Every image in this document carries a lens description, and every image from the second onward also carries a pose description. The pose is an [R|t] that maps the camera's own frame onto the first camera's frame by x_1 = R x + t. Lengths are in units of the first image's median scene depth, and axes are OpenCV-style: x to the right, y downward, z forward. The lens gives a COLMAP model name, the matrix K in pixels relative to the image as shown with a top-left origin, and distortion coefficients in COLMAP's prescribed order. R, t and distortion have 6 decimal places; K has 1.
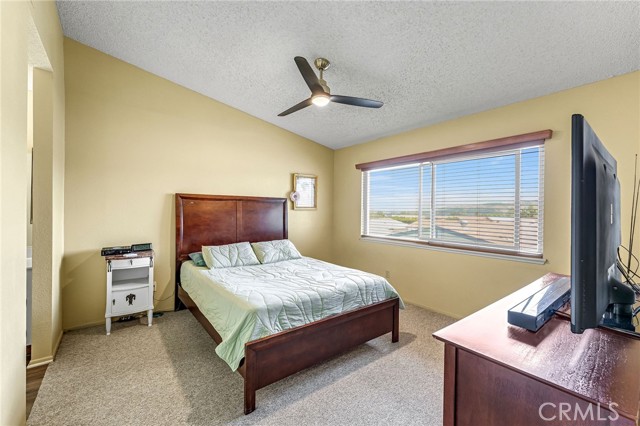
lens RADIAL K [[260.3, 0, 318.3], [0, 260.3, 209.3], [0, 0, 1]] dist [-0.000293, 0.000206]
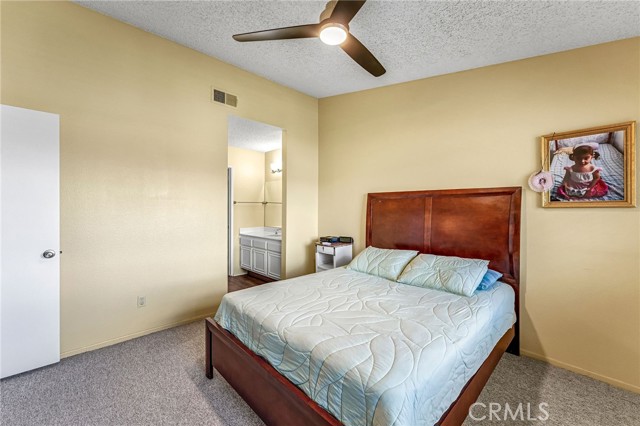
lens RADIAL K [[260.3, 0, 316.3], [0, 260.3, 210.4], [0, 0, 1]] dist [-0.000293, 0.000206]
pose [[0.098115, 0.000314, -0.995175, 0.466051], [-0.002620, 0.999997, 0.000057, 0.008542], [0.995172, 0.002601, 0.098115, 0.659260]]
